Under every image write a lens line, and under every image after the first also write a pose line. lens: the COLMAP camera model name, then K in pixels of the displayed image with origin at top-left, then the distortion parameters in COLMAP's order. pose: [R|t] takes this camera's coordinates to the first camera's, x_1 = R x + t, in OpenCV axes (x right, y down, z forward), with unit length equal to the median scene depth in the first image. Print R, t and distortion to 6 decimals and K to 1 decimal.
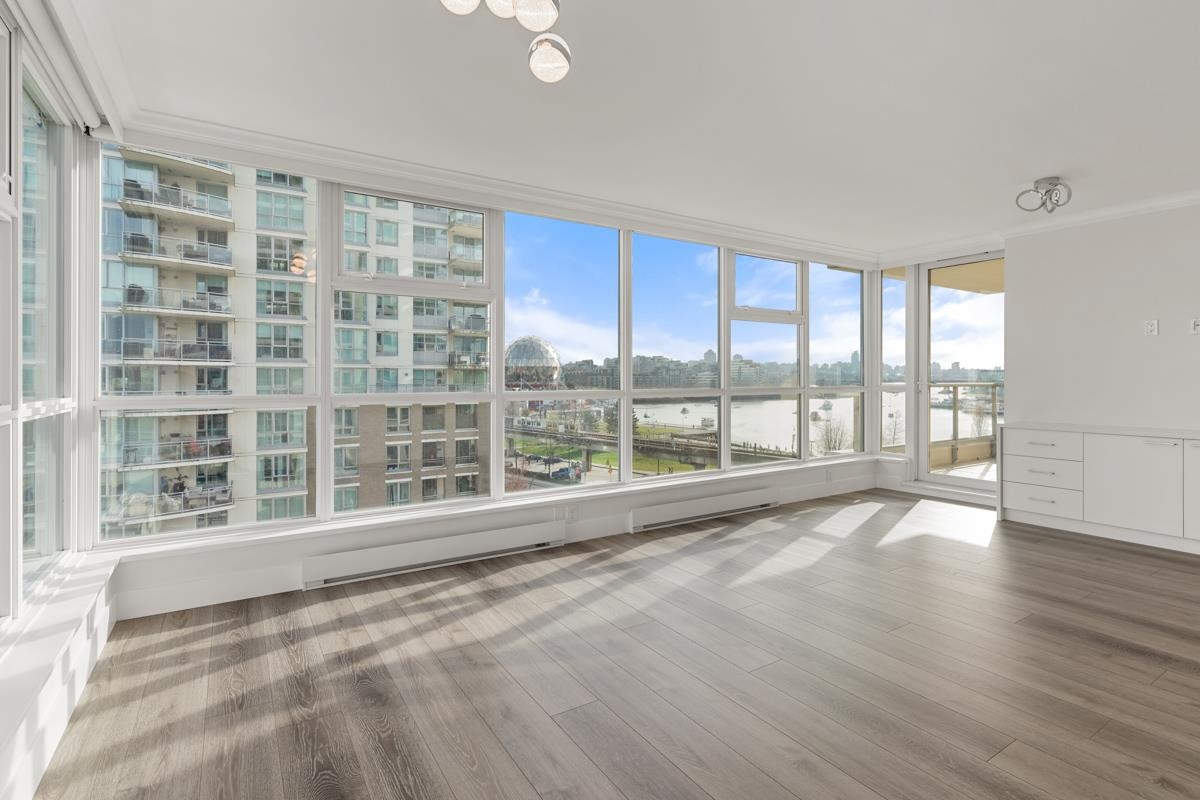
lens RADIAL K [[564.2, 0, 600.7], [0, 564.2, 429.0], [0, 0, 1]] dist [0.000962, 0.000138]
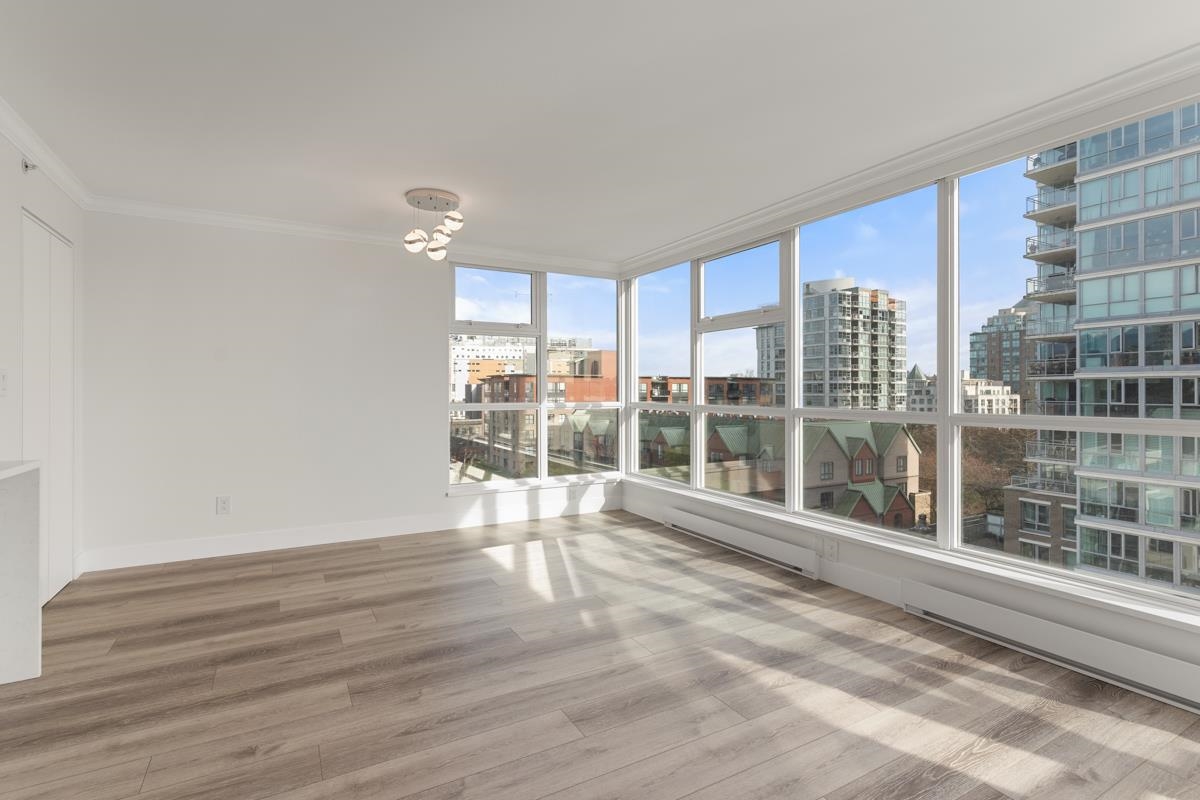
lens RADIAL K [[572.0, 0, 602.5], [0, 572.0, 391.5], [0, 0, 1]] dist [-0.000902, 0.000194]
pose [[-0.038156, 0.006735, -0.999249, 1.009527], [-0.083702, 0.996442, 0.009913, -0.084404], [0.995760, 0.084018, -0.037456, 0.802864]]
